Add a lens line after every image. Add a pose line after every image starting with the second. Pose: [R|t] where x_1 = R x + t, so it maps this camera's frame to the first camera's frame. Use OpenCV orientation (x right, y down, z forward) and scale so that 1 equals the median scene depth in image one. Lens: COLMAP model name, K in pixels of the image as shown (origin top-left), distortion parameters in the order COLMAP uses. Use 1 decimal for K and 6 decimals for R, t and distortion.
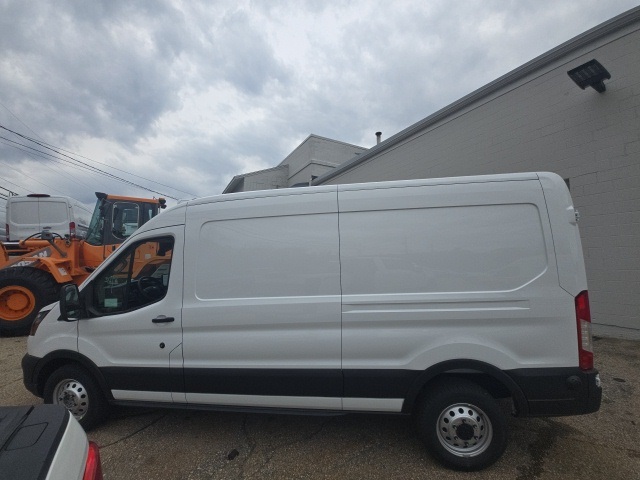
lens RADIAL K [[276.4, 0, 320.0], [0, 276.4, 240.0], [0, 0, 1]] dist [0.023289, -0.020082]
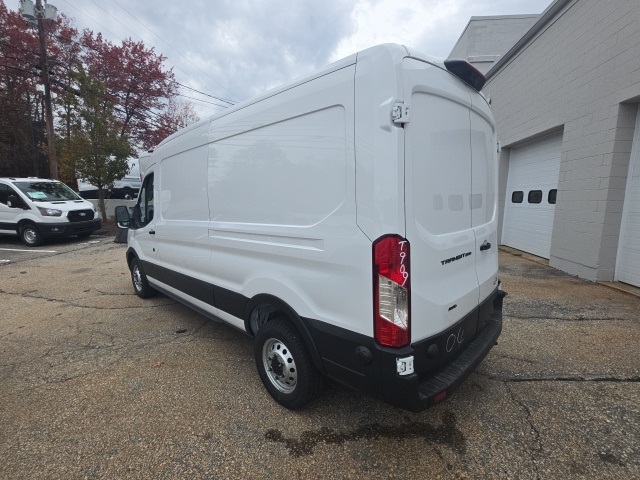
lens RADIAL K [[307.5, 0, 315.4], [0, 307.5, 241.5], [0, 0, 1]] dist [-0.002244, -0.008314]
pose [[0.796707, 0.101302, -0.595816, 1.231942], [0.022815, 0.980108, 0.197147, 0.051177], [0.603936, -0.170662, 0.778548, 0.323862]]
